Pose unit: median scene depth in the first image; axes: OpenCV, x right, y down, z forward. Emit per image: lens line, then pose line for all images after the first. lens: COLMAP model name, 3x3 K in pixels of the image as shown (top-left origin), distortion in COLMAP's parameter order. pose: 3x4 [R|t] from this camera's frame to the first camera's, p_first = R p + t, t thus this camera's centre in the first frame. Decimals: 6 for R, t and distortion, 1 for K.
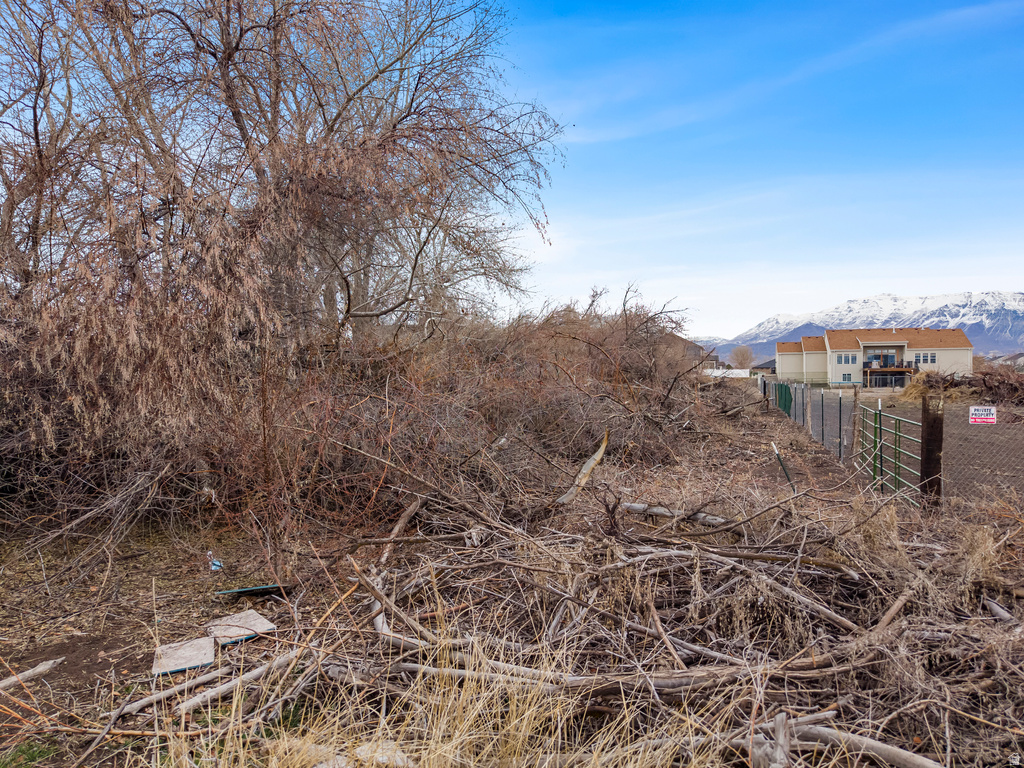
lens RADIAL K [[702.9, 0, 512.0], [0, 702.9, 384.0], [0, 0, 1]] dist [0.009746, -0.007872]
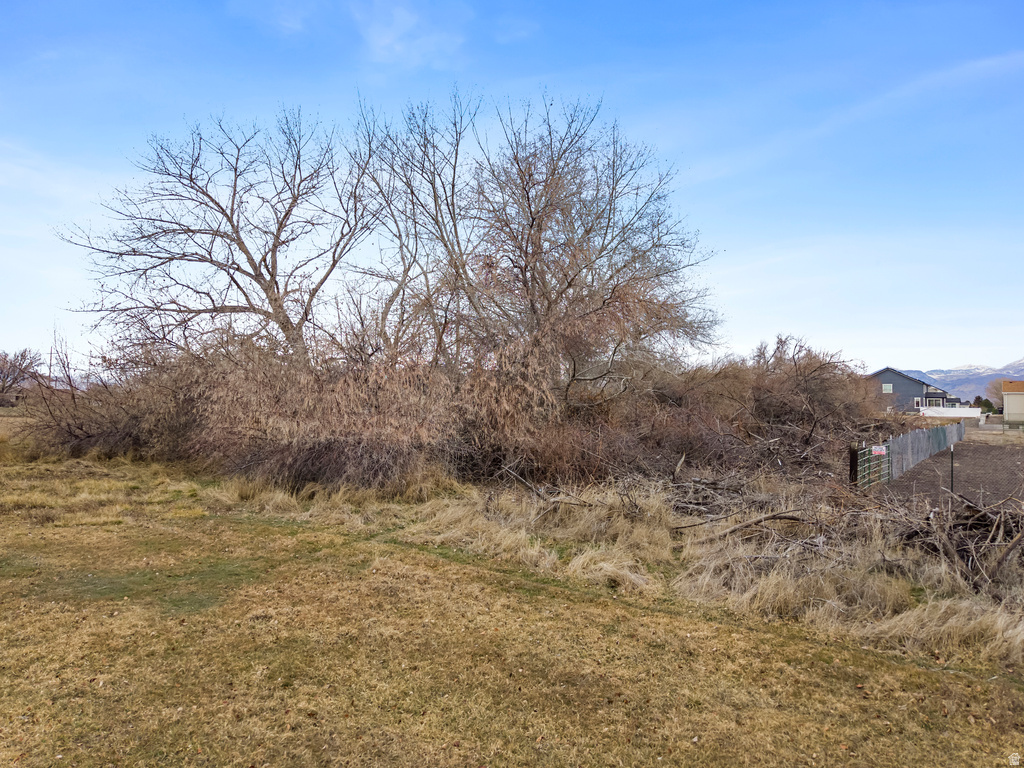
lens RADIAL K [[702.9, 0, 512.0], [0, 702.9, 384.0], [0, 0, 1]] dist [0.009746, -0.007872]
pose [[0.956915, 0.013548, -0.290053, 0.105088], [-0.025394, 0.998988, -0.037117, -0.020963], [0.289256, 0.042884, 0.956291, -0.608797]]
